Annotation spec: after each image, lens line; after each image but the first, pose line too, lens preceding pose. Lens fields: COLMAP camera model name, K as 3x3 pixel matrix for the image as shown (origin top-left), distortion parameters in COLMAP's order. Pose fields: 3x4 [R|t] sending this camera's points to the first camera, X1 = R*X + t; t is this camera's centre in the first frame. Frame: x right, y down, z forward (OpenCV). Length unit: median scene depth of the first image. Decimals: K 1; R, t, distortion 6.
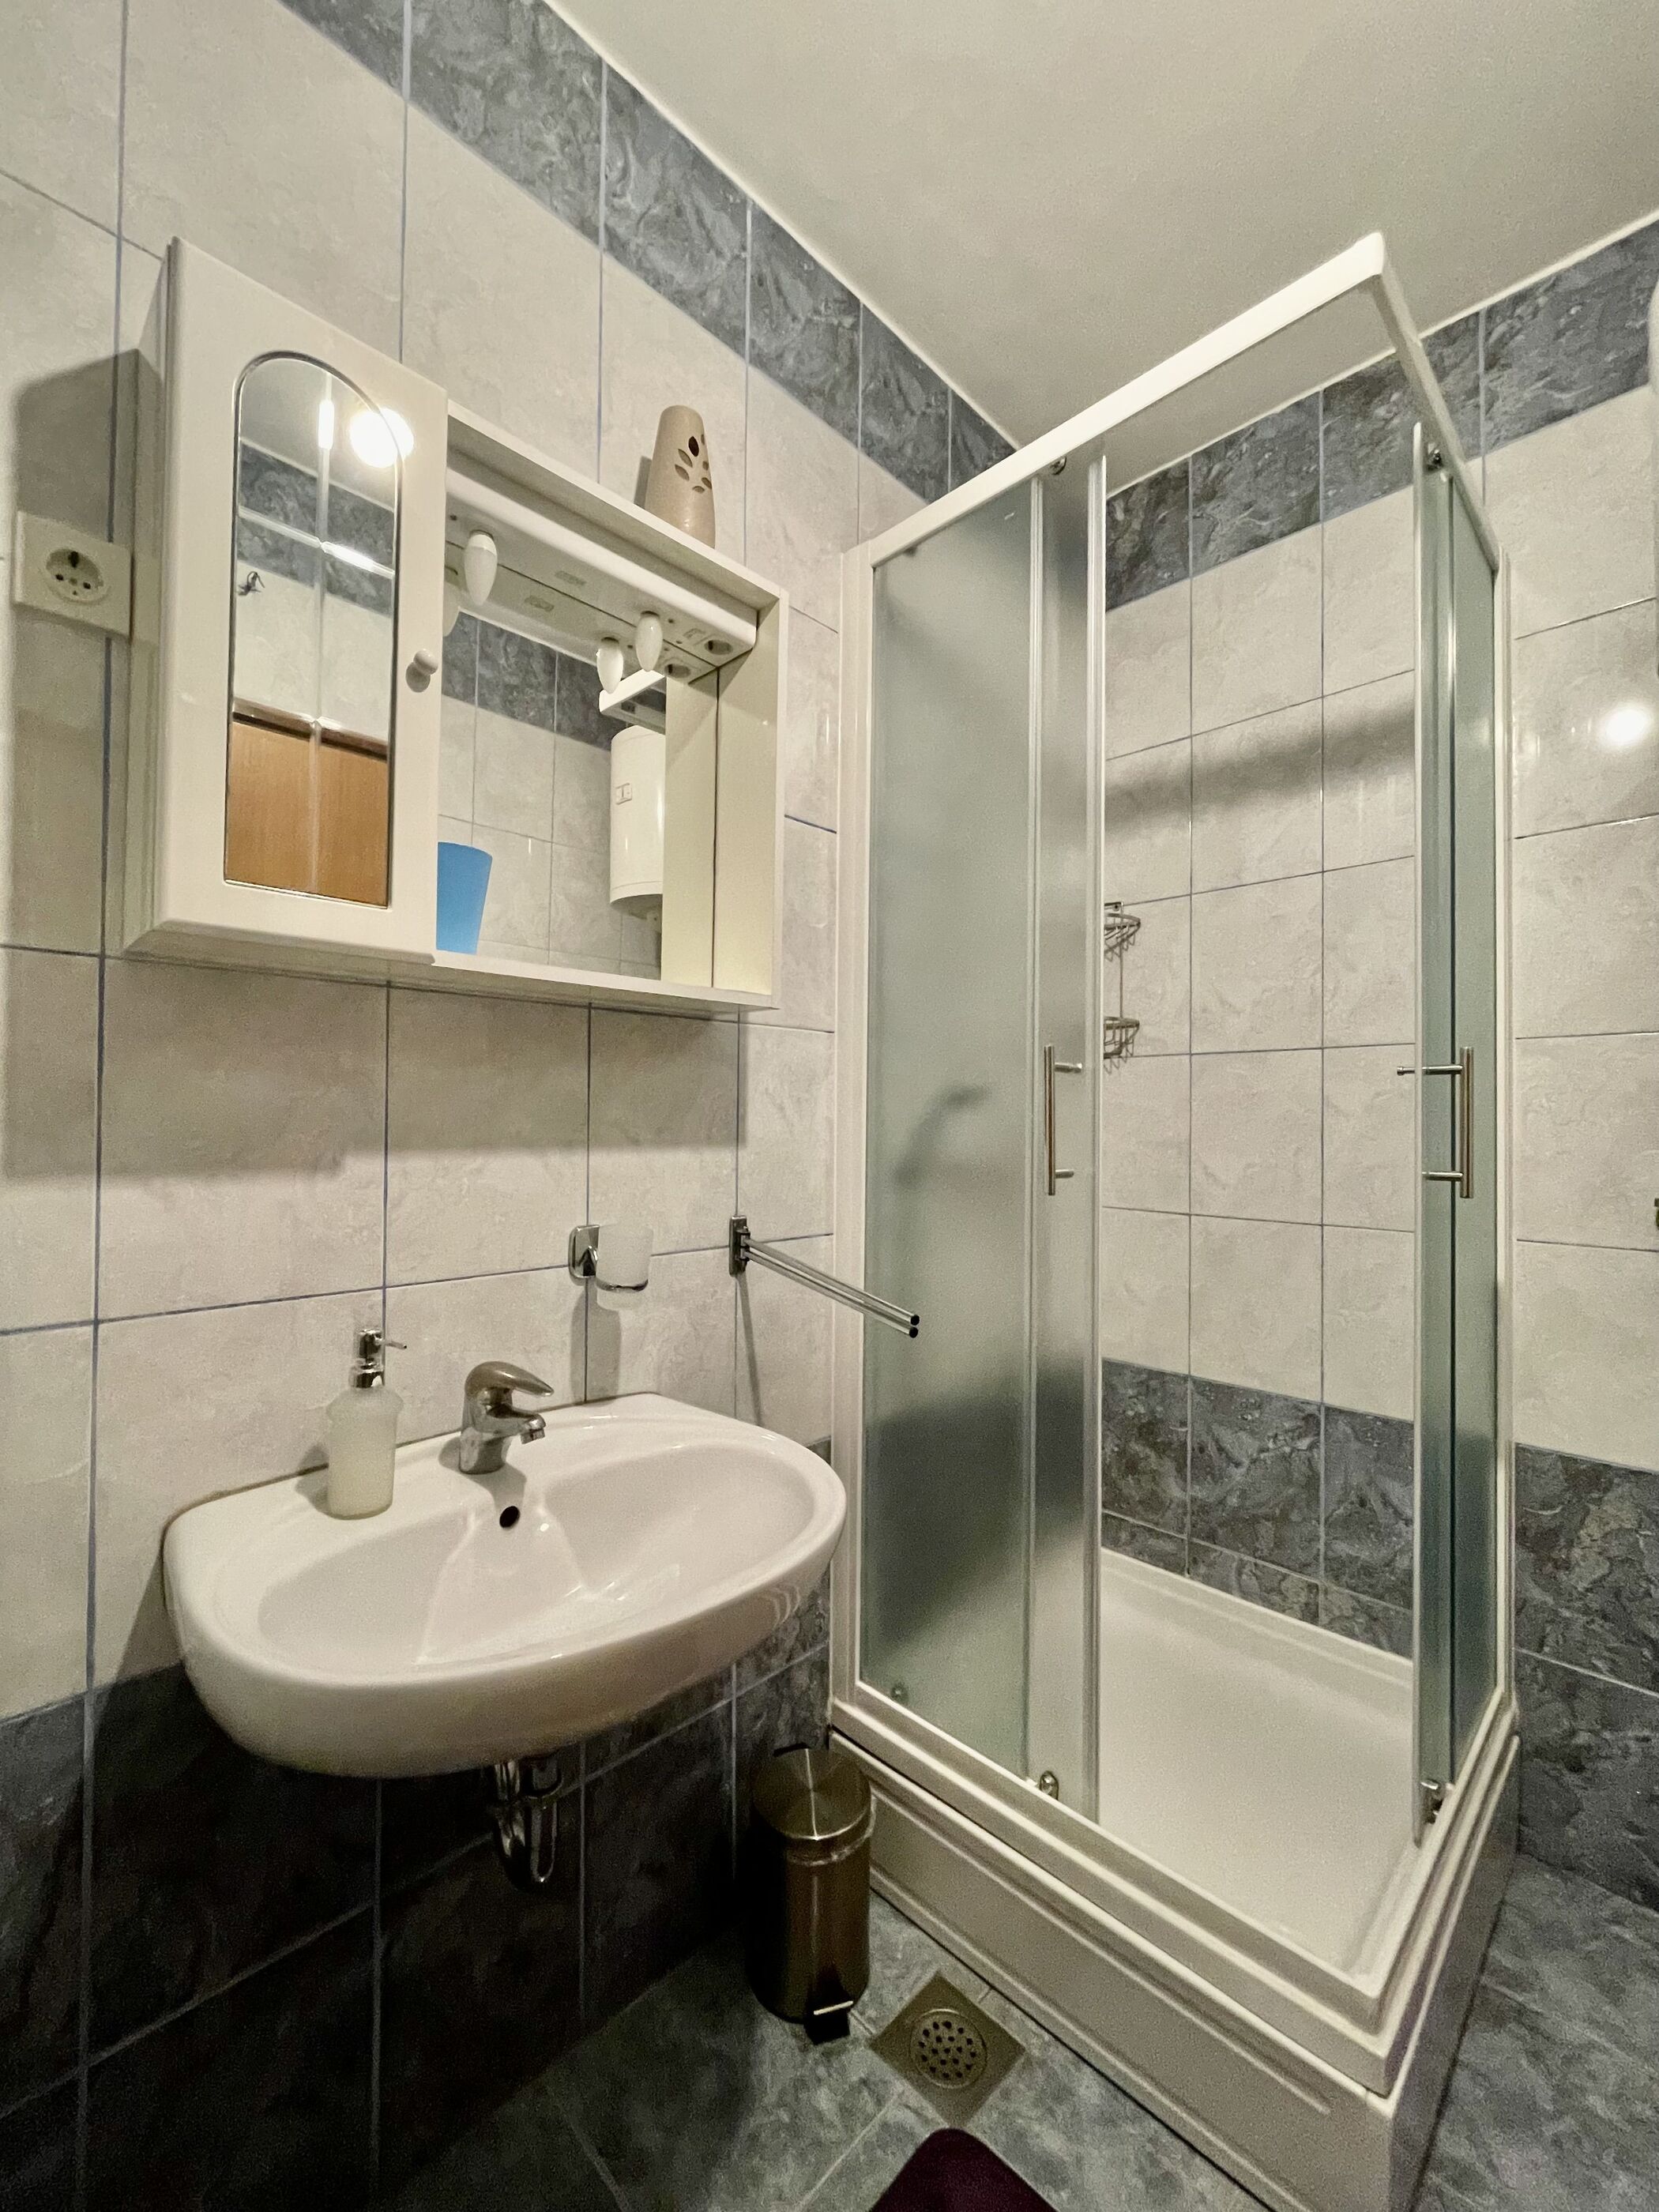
lens RADIAL K [[898.5, 0, 823.1], [0, 898.5, 1107.9], [0, 0, 1]] dist [-0.003106, -0.000391]
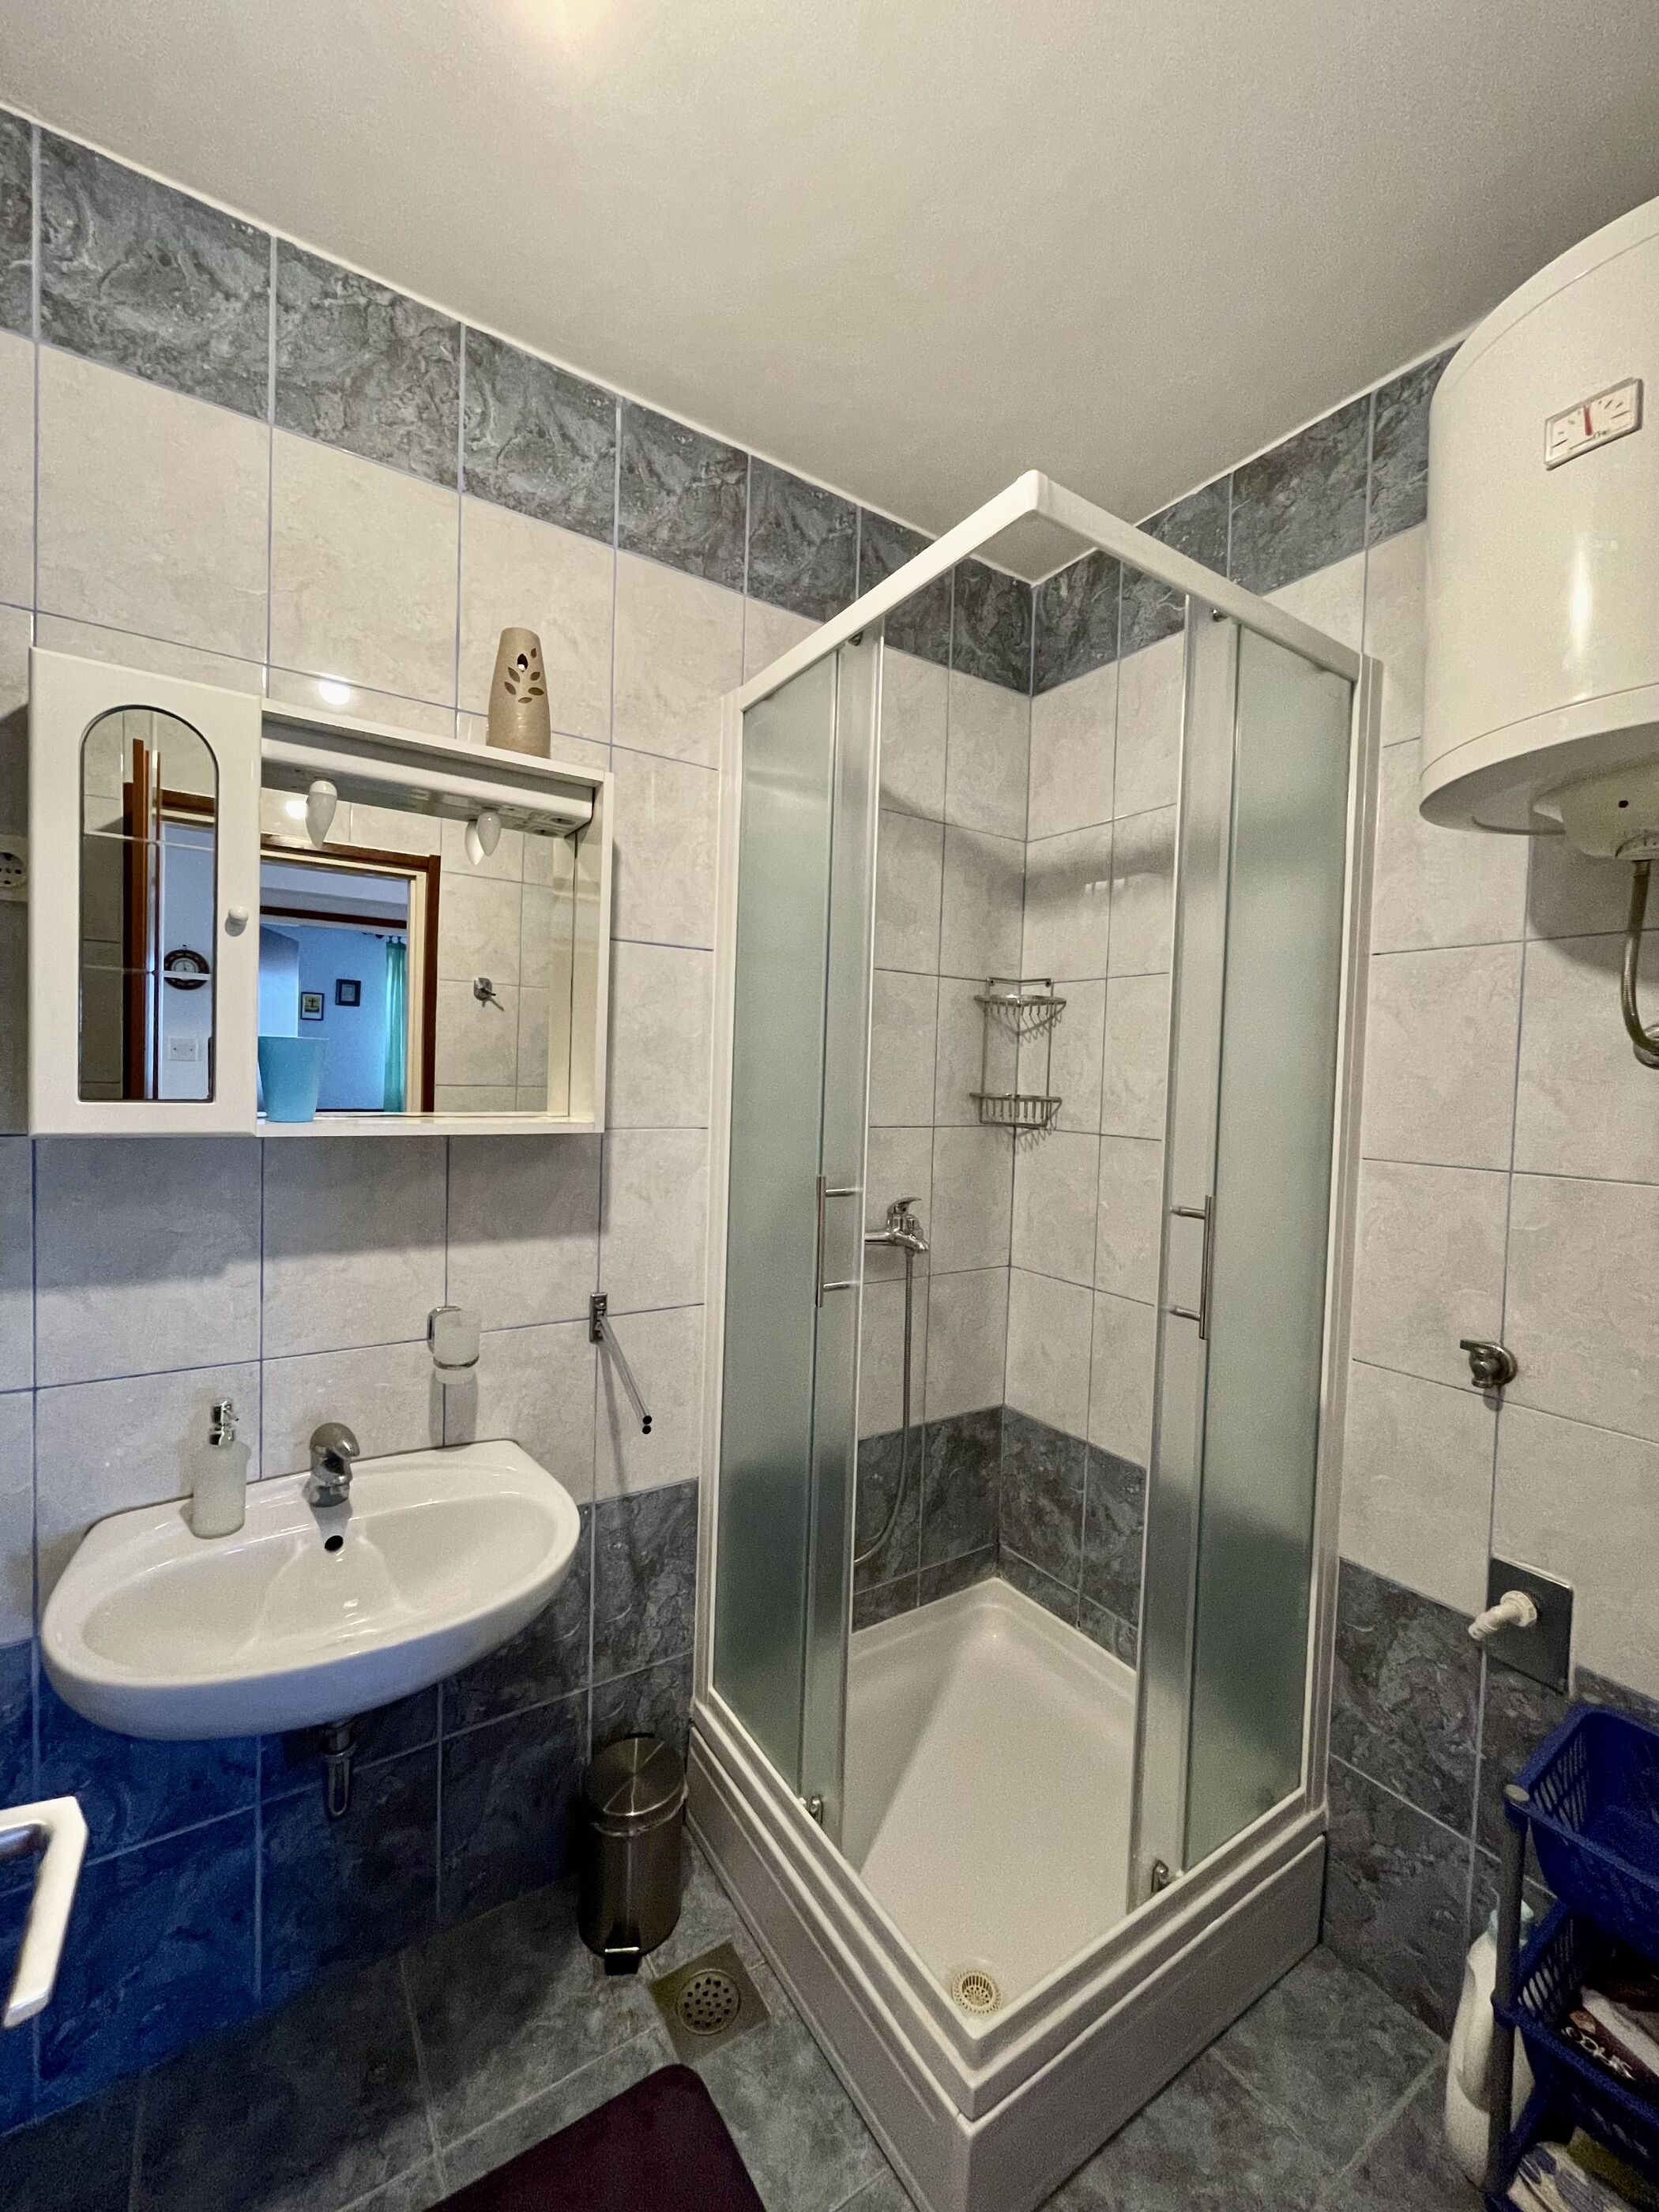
lens RADIAL K [[898.5, 0, 836.2], [0, 898.5, 1108.7], [0, 0, 1]] dist [-0.003106, -0.000391]
pose [[0.981426, 0.029023, -0.189632, 0.437904], [-0.020644, 0.998728, 0.046012, -0.186647], [0.190727, -0.041243, 0.980776, -0.090904]]
